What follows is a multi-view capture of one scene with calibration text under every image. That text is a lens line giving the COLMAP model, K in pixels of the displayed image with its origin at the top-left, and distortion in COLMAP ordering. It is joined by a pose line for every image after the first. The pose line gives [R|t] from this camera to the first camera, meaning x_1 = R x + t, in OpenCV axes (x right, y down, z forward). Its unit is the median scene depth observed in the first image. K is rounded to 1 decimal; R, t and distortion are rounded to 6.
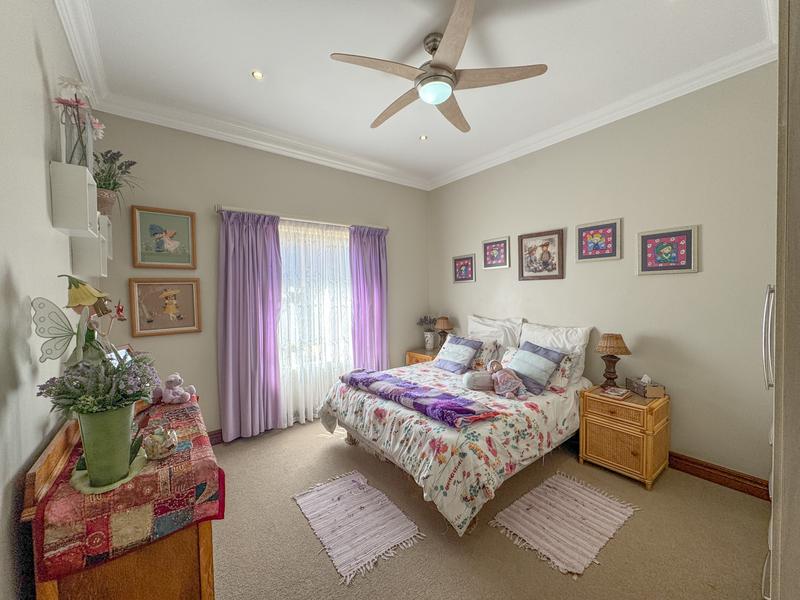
lens RADIAL K [[317.9, 0, 400.0], [0, 317.9, 300.0], [0, 0, 1]] dist [-0.001562, 0.000049]
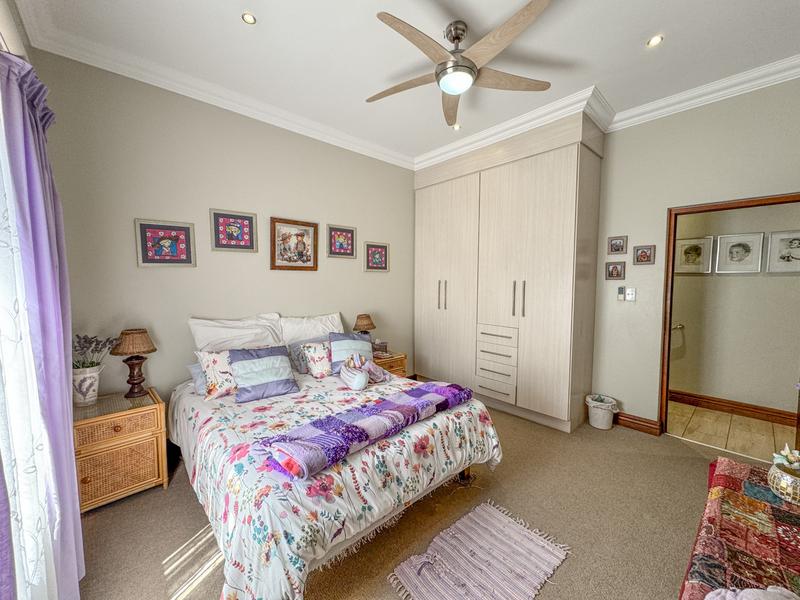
lens RADIAL K [[317.9, 0, 400.0], [0, 317.9, 300.0], [0, 0, 1]] dist [-0.001562, 0.000049]
pose [[-0.072704, -0.049023, 0.996148, -0.551840], [0.023391, 0.998433, 0.050843, -0.015912], [-0.997079, 0.026997, -0.071444, 0.772577]]
